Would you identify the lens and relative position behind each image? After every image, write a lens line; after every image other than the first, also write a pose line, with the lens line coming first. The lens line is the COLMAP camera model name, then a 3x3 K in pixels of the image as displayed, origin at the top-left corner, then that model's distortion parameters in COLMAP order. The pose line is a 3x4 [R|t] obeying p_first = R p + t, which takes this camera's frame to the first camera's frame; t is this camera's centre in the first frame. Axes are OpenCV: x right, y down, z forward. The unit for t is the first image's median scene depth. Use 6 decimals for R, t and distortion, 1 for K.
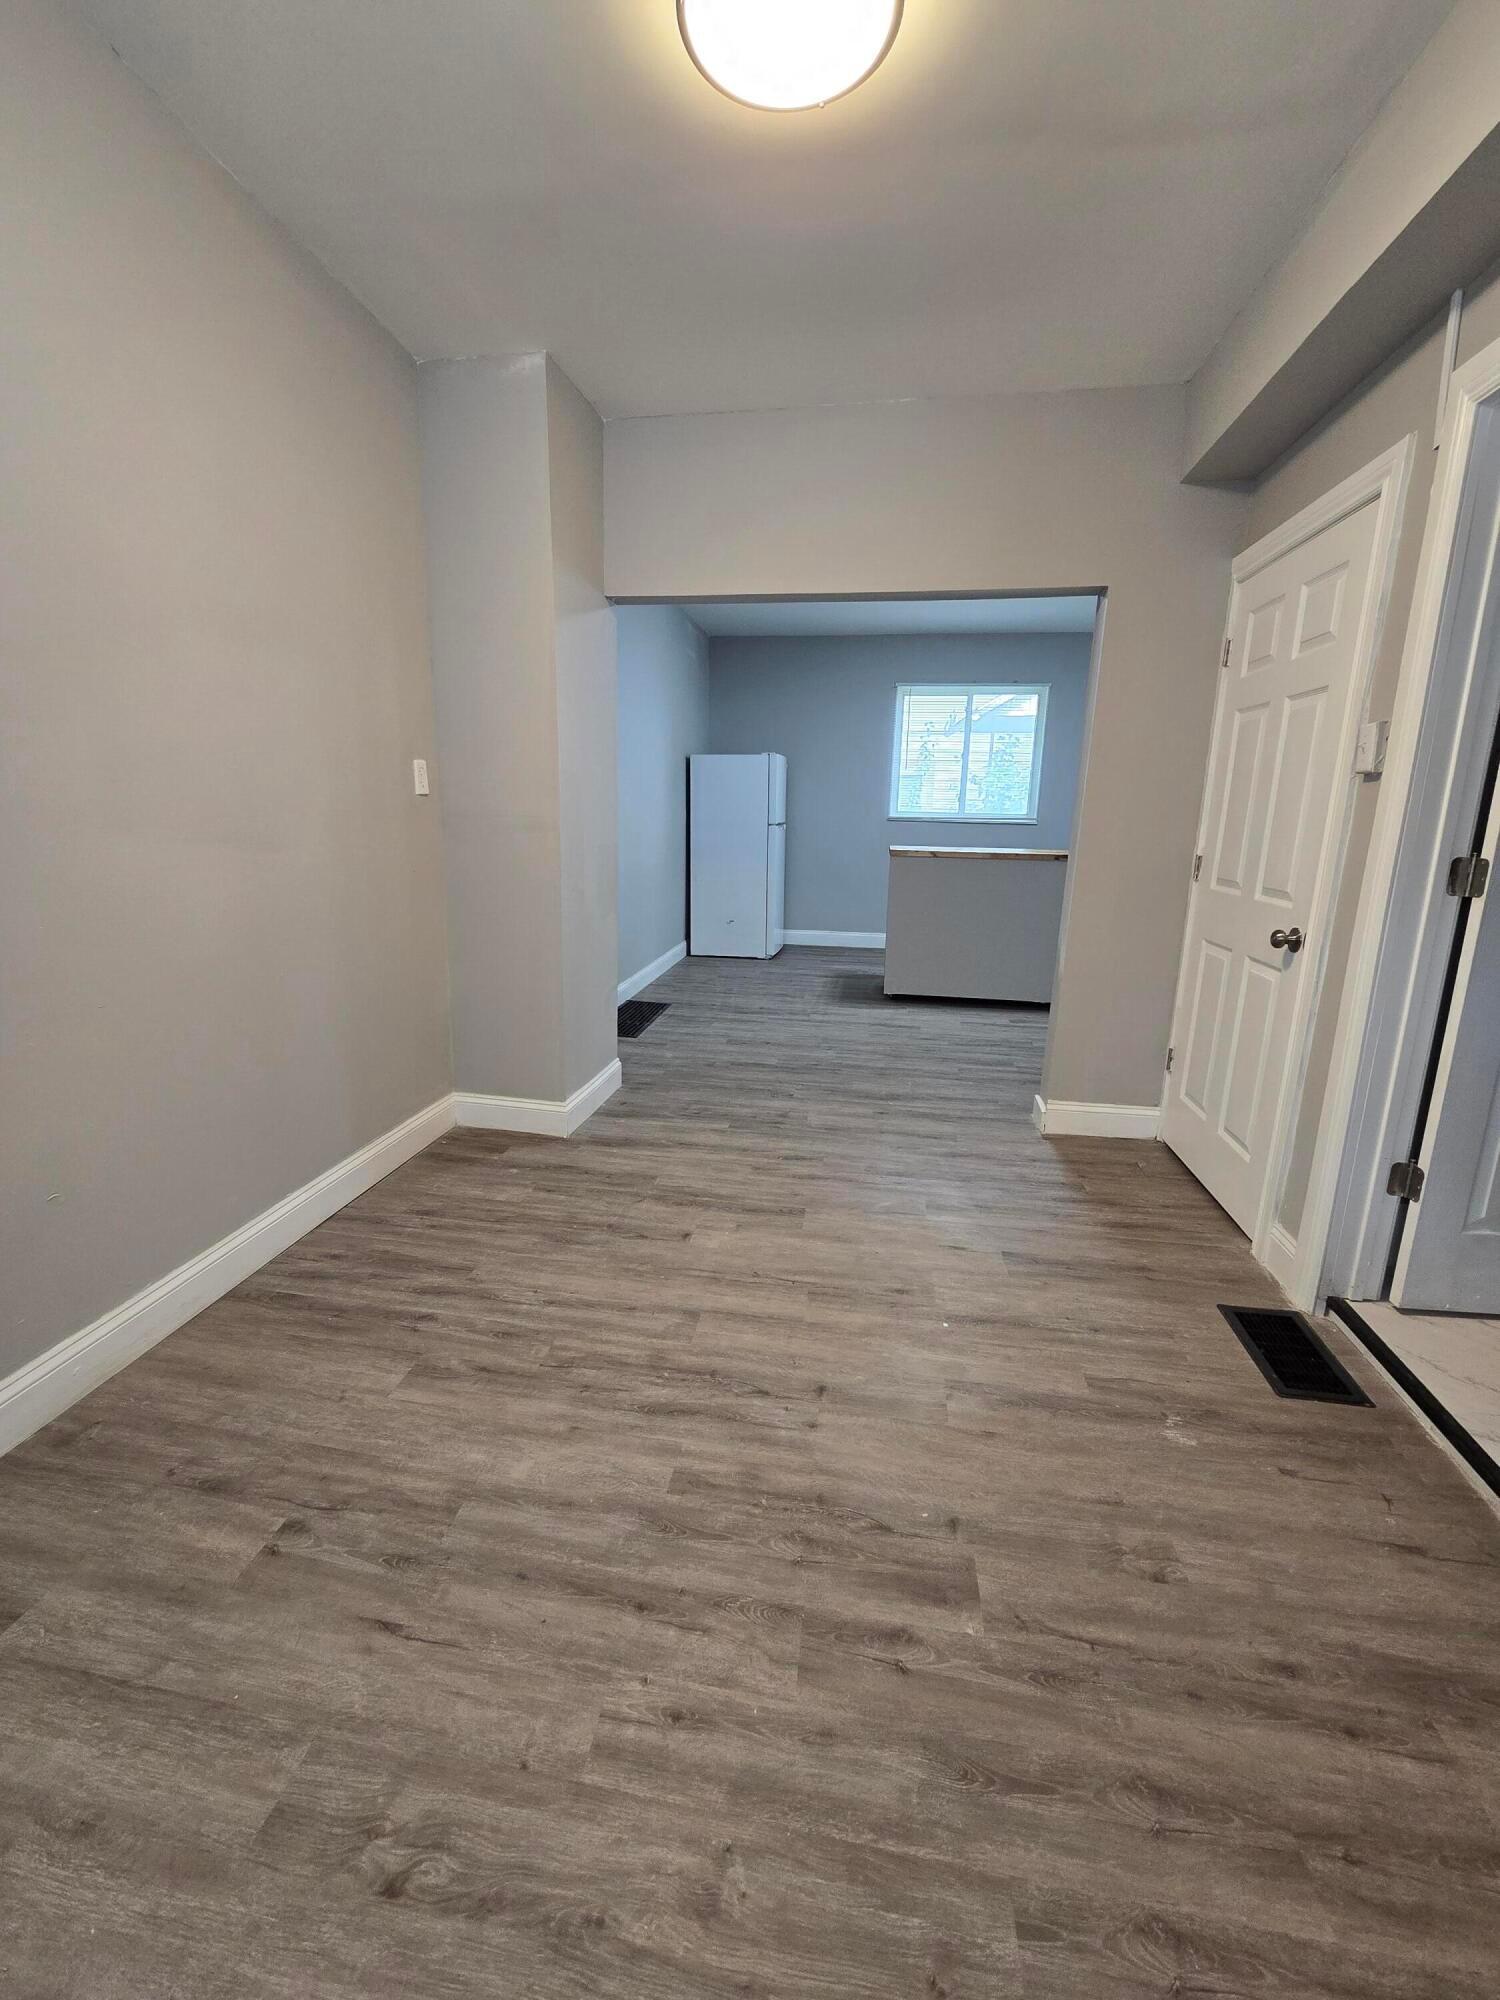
lens RADIAL K [[820.0, 0, 736.6], [0, 820.0, 995.1], [0, 0, 1]] dist [-0.007850, 0.000792]
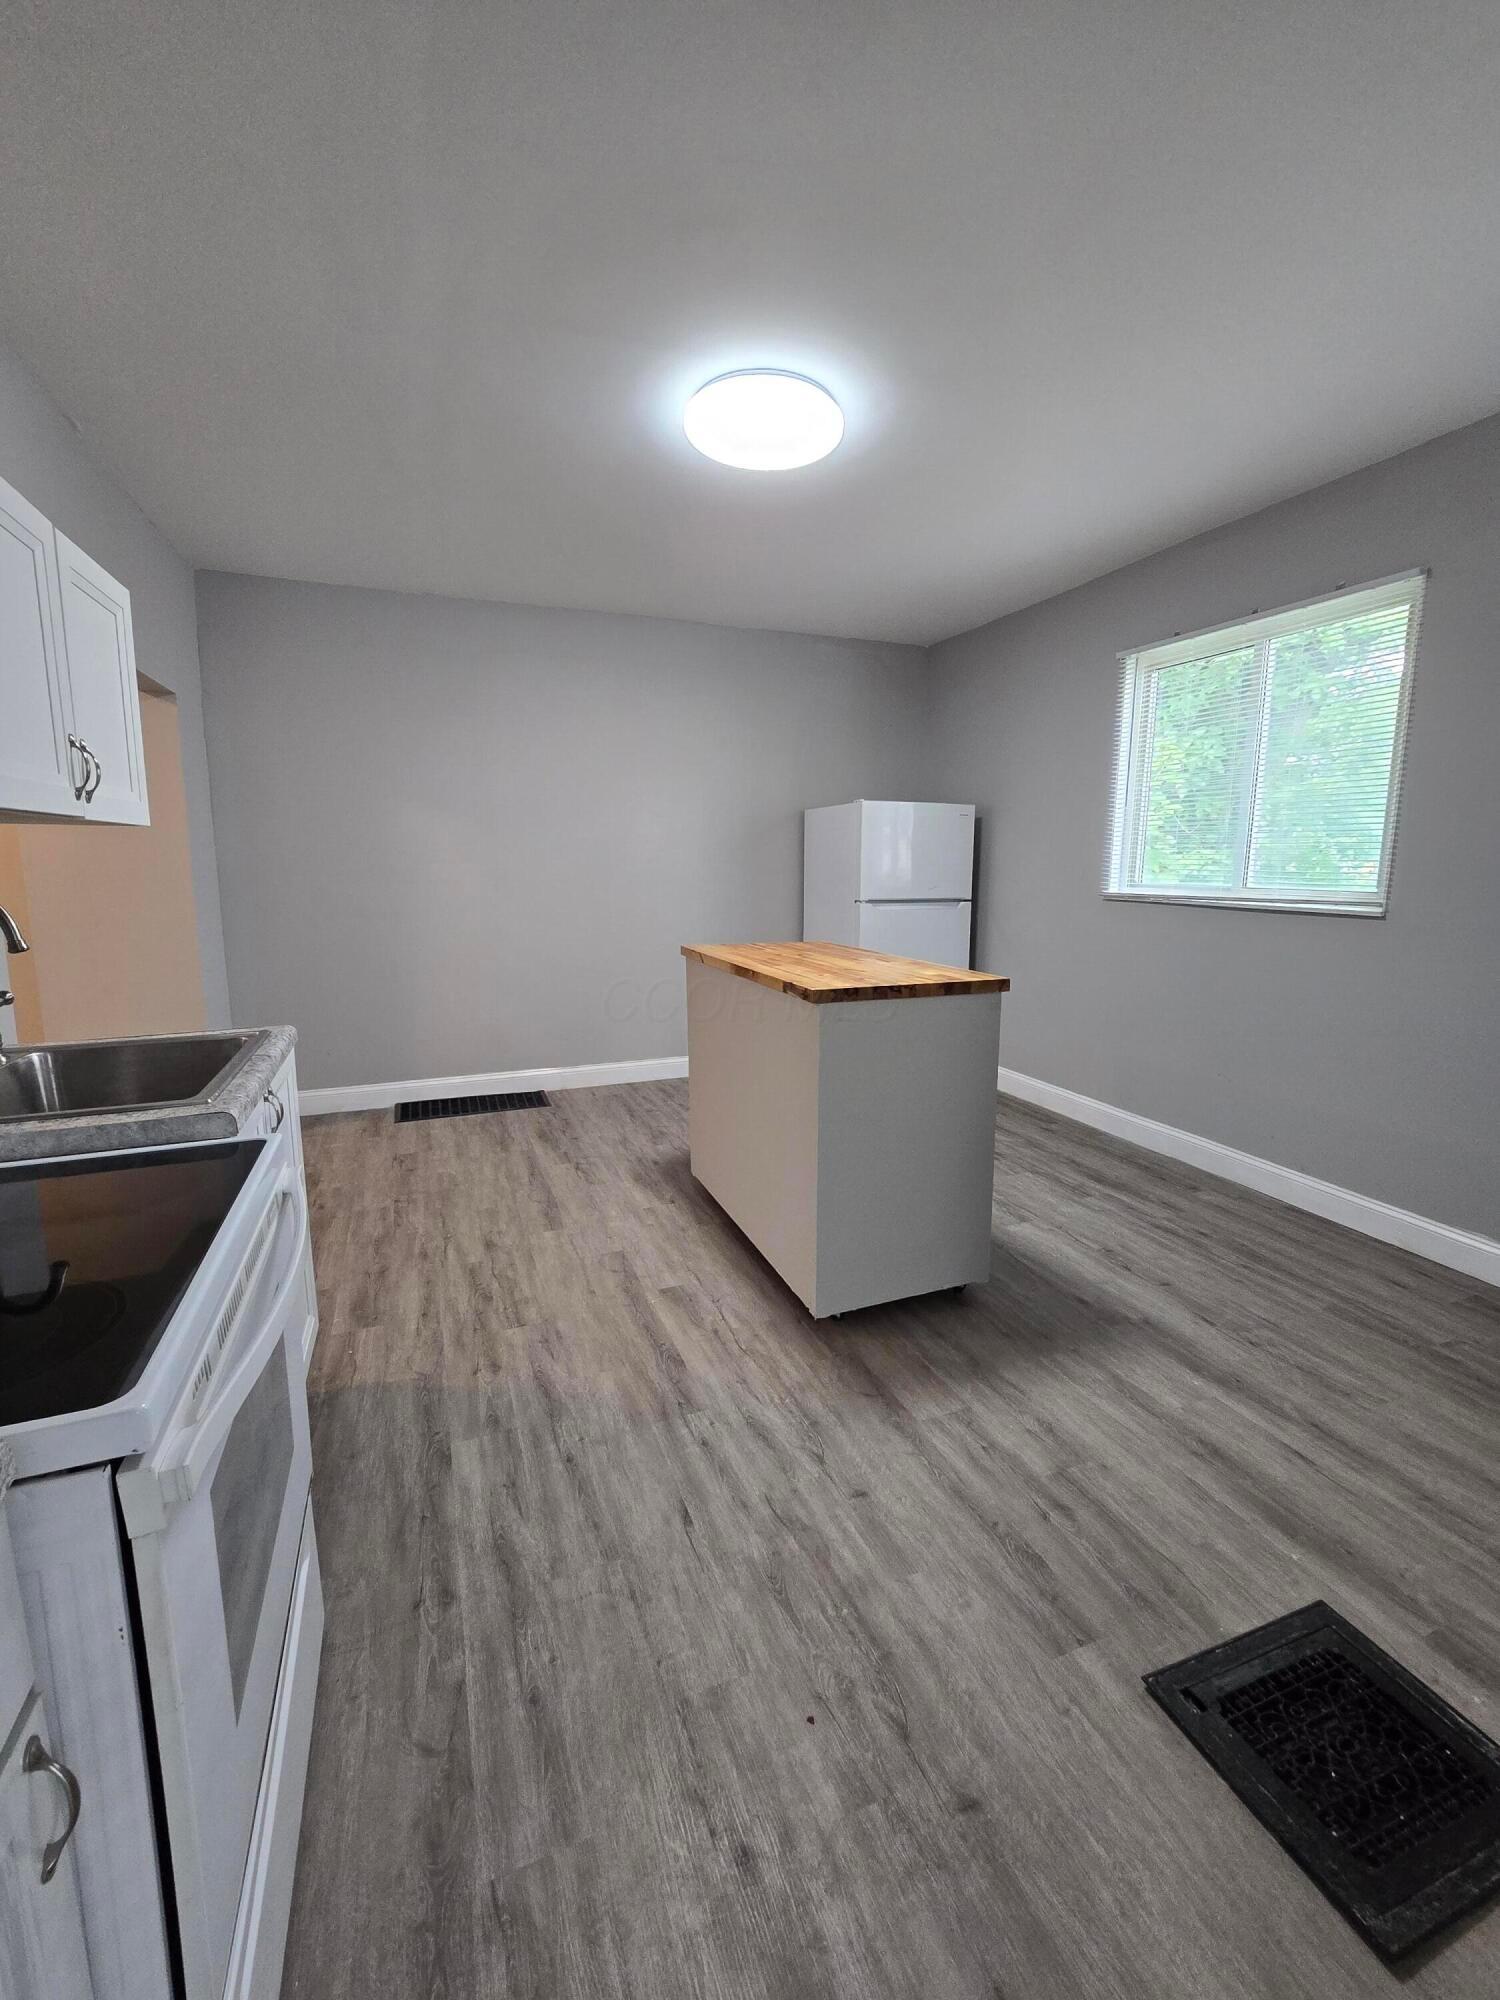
lens RADIAL K [[820.0, 0, 745.2], [0, 820.0, 987.1], [0, 0, 1]] dist [-0.007850, 0.000792]
pose [[0.514171, 0.115563, -0.849867, 1.504846], [-0.185710, 0.982375, 0.021227, -0.338966], [0.837341, 0.146914, 0.526570, 1.432395]]
